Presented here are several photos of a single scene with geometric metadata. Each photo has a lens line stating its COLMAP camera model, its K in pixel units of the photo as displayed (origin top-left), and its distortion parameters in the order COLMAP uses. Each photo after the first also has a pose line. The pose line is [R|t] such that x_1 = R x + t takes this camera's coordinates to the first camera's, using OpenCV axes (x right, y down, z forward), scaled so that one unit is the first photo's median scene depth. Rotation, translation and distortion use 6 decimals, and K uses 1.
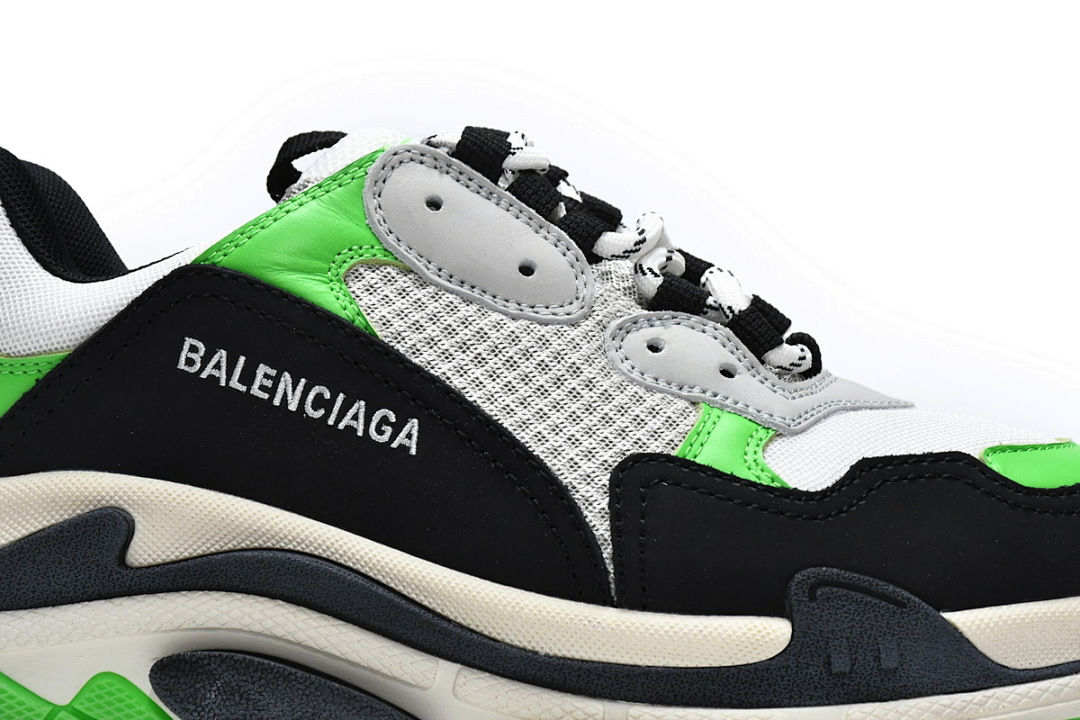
lens RADIAL K [[3048.4, 0, 537.2], [0, 3048.4, 363.9], [0, 0, 1]] dist [-0.035882, 0.000000]
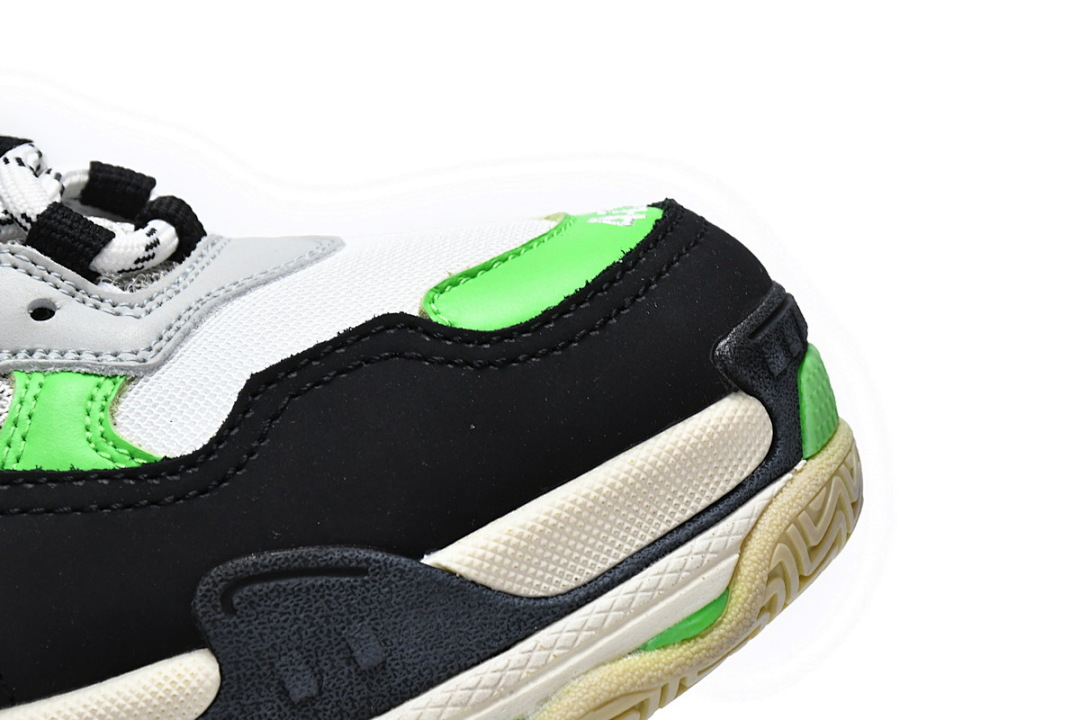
lens RADIAL K [[3048.4, 0, 539.1], [0, 3048.4, 358.6], [0, 0, 1]] dist [-0.035882, 0.000000]
pose [[0.939642, -0.339963, -0.038704, 0.193743], [0.342076, 0.930901, 0.128093, -0.037743], [-0.007517, -0.133602, 0.991007, 0.320378]]
